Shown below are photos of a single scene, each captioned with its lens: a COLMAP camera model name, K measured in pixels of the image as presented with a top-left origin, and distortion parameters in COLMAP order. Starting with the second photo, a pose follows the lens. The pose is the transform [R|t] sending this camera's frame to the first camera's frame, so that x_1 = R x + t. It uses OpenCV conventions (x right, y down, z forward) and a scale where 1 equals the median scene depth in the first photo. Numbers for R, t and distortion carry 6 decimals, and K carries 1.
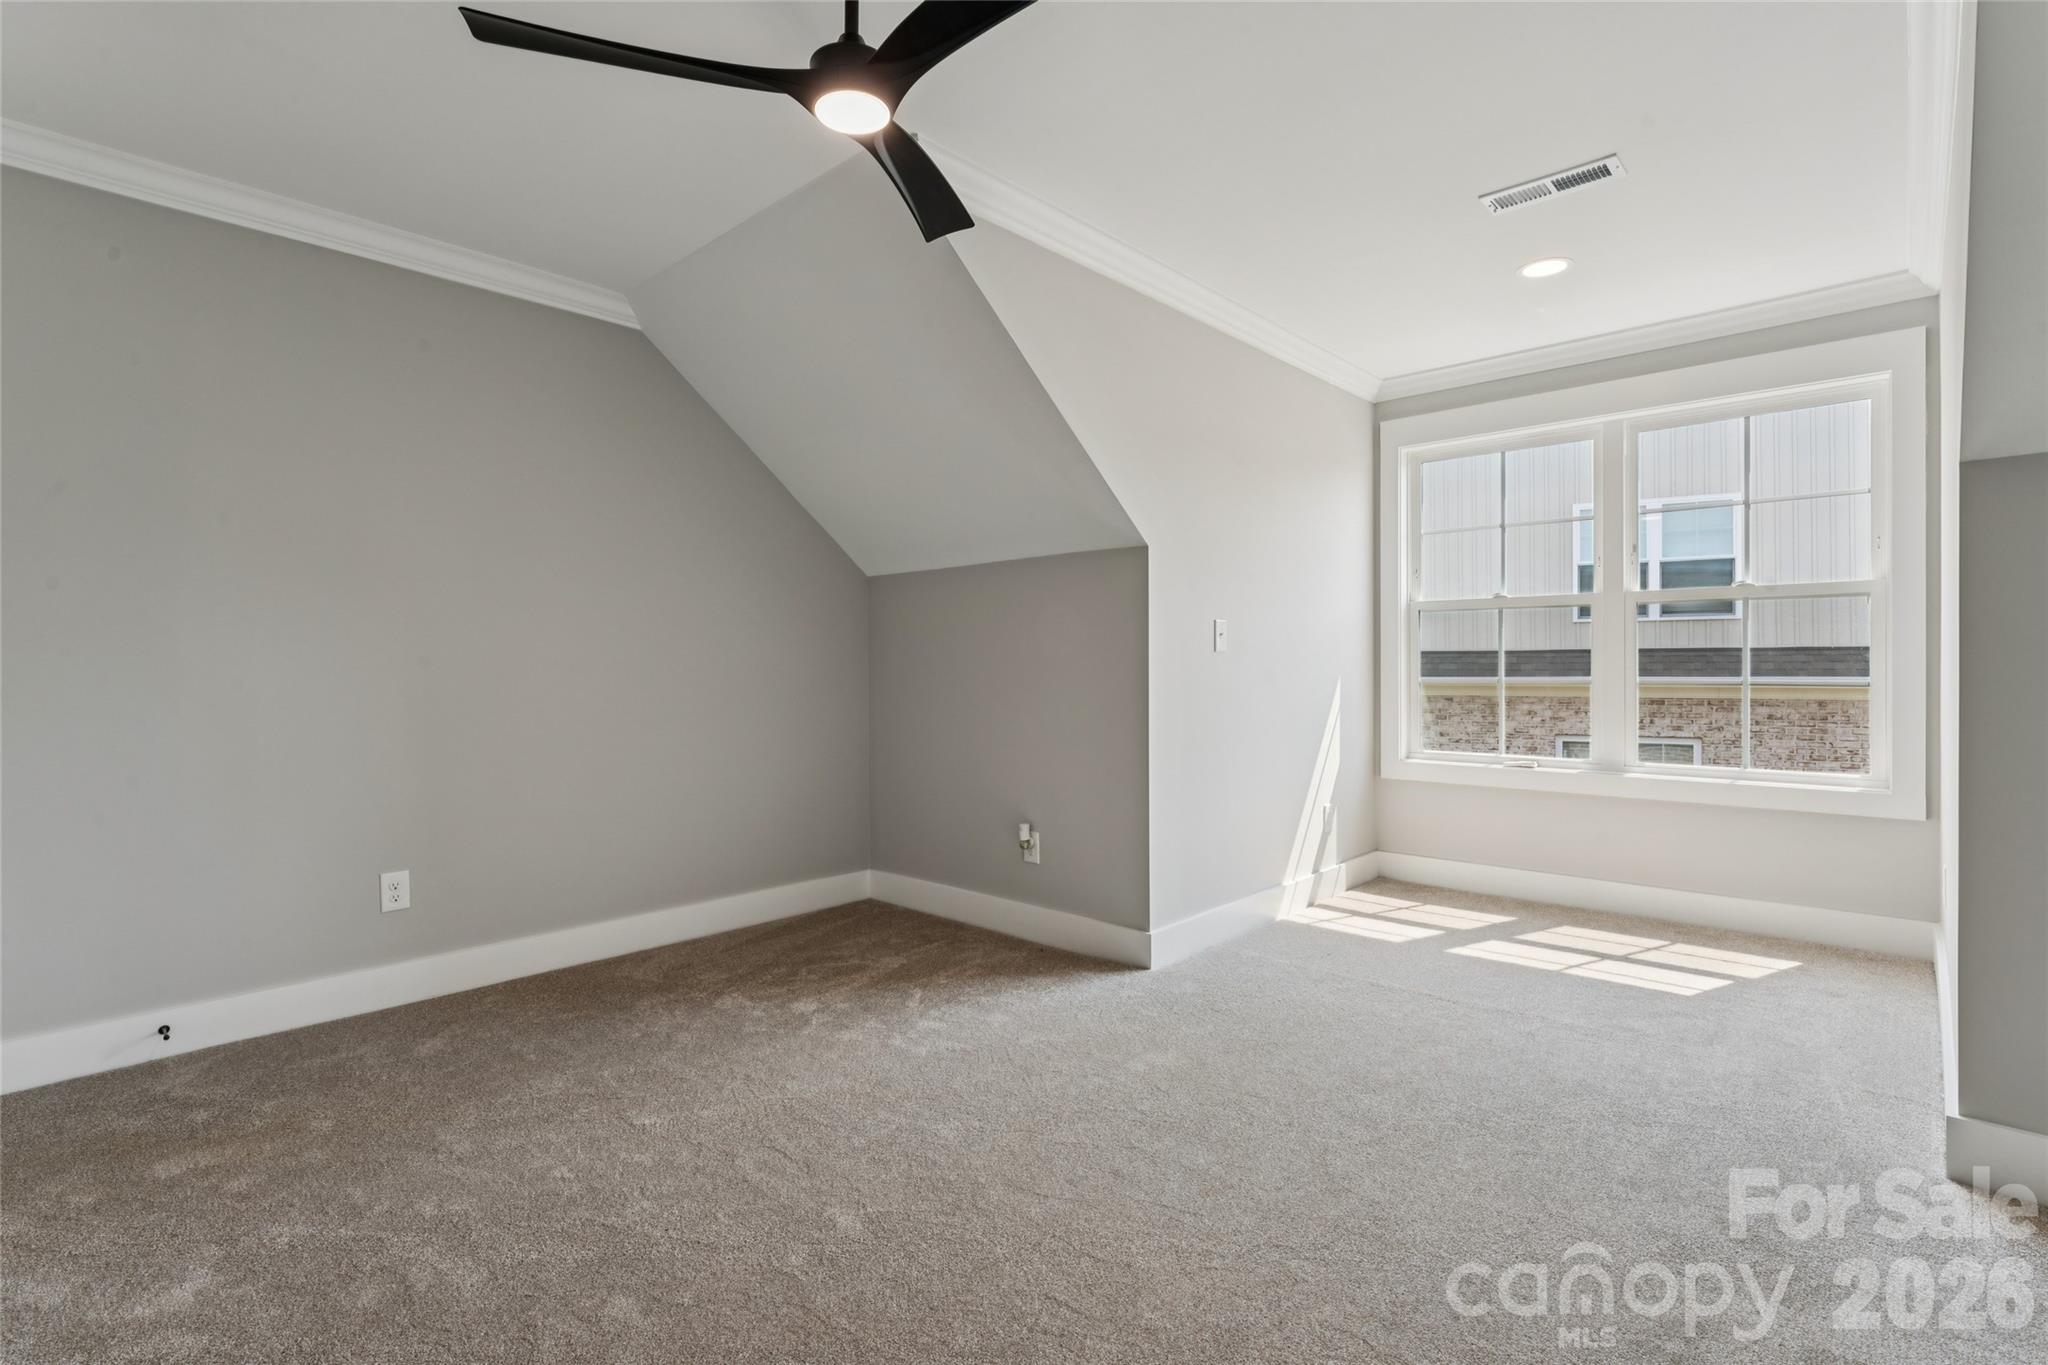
lens RADIAL K [[939.6, 0, 1024.0], [0, 939.6, 682.5], [0, 0, 1]] dist [0.000631, 0.000145]
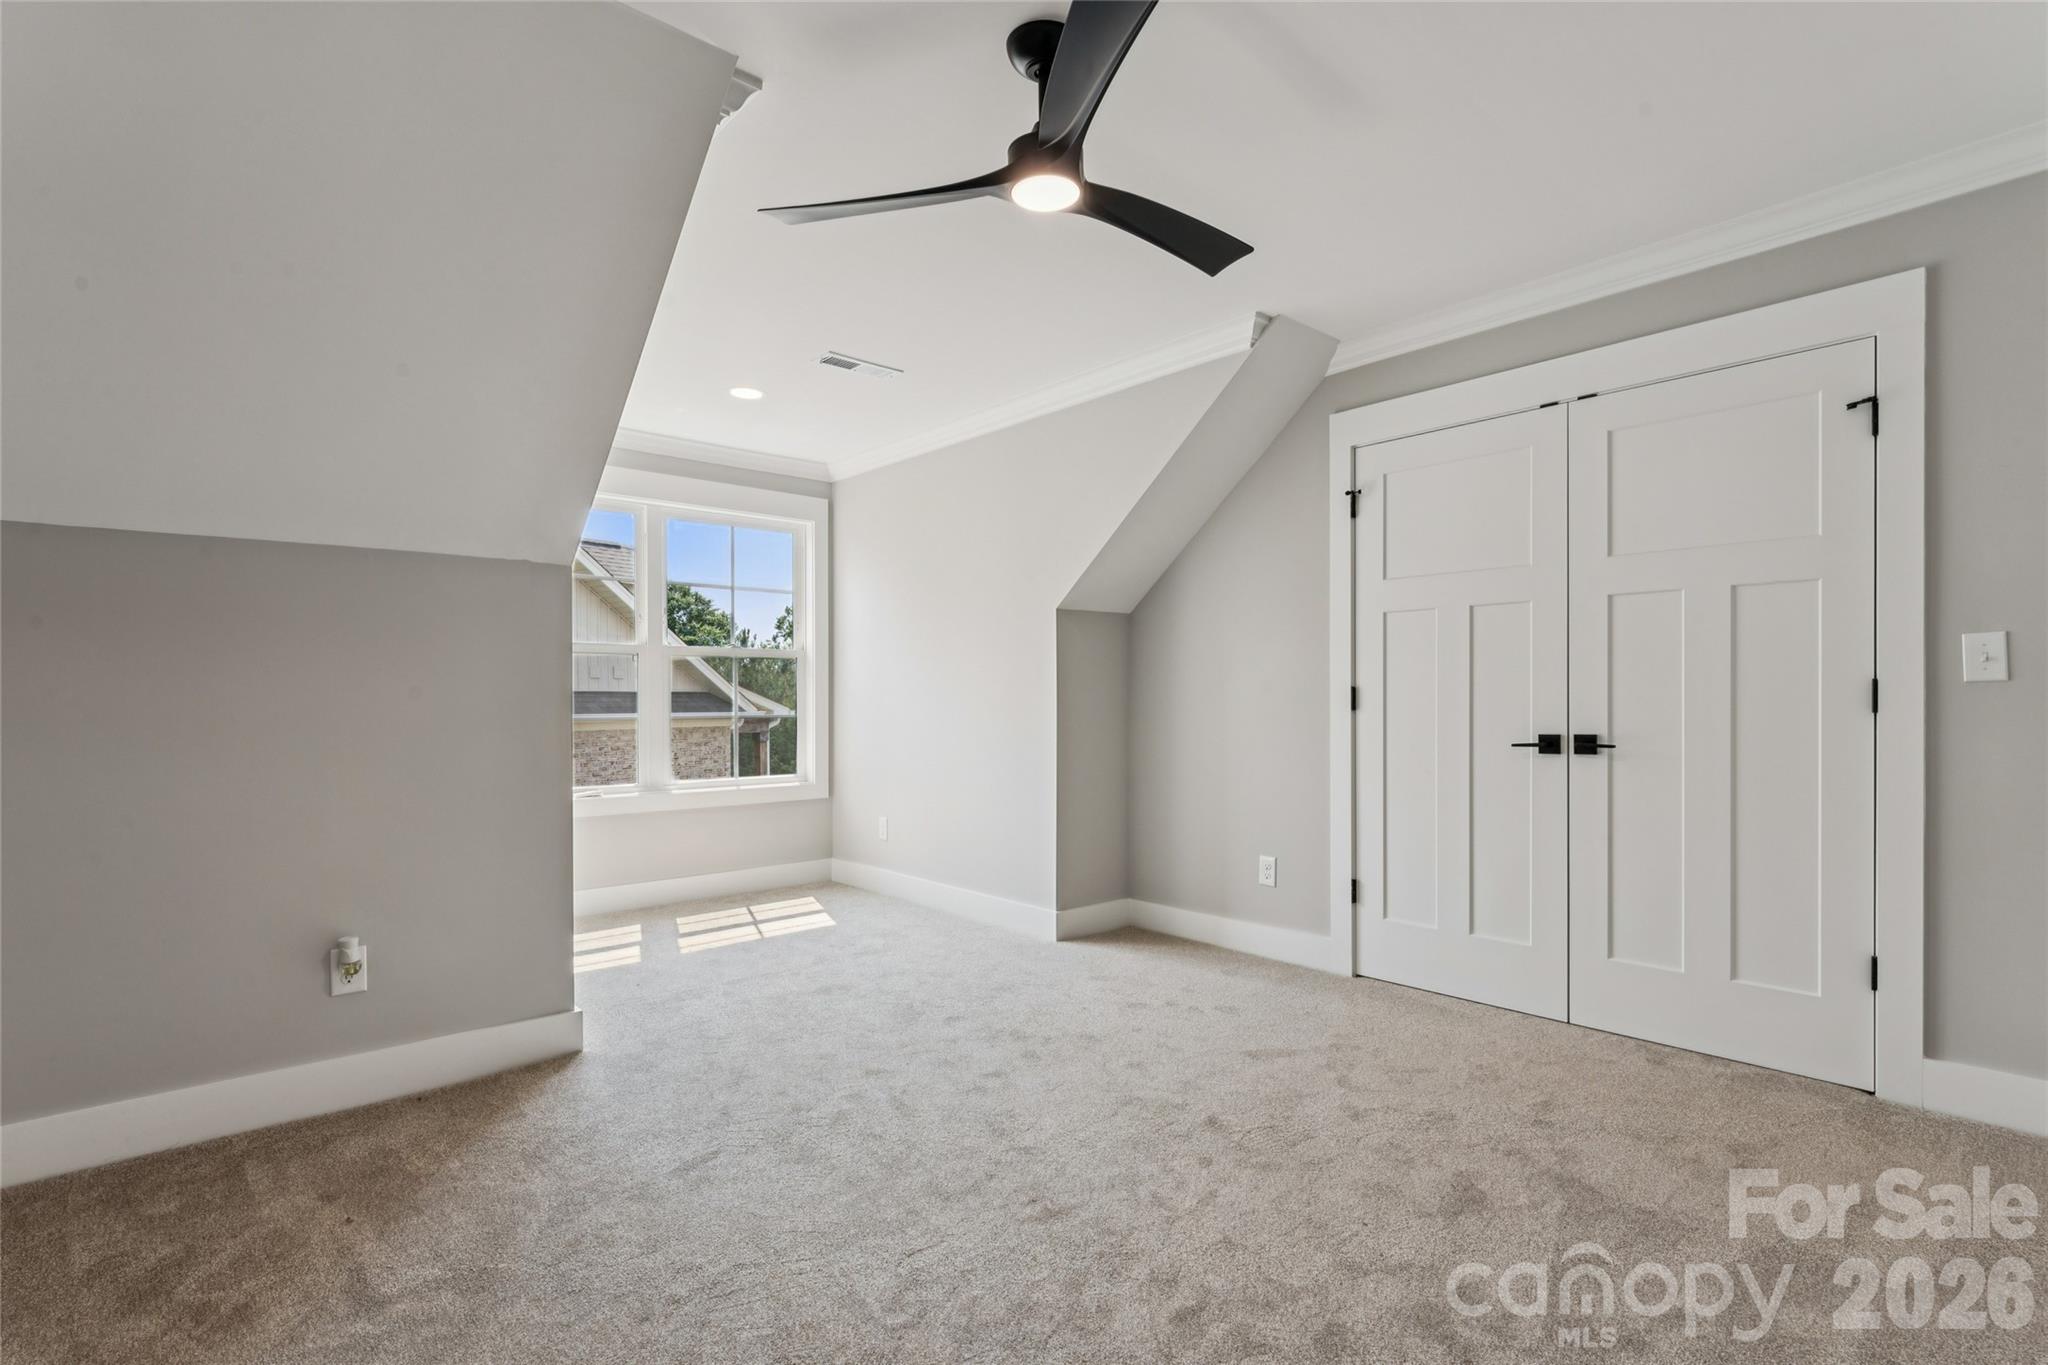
lens RADIAL K [[995.2, 0, 1033.0], [0, 995.2, 705.2], [0, 0, 1]] dist [0.000111, -0.000043]
pose [[0.061310, 0.001946, 0.998117, -0.698727], [0.025057, 0.999680, -0.003488, 0.000606], [-0.997804, 0.025224, 0.061241, 0.478826]]
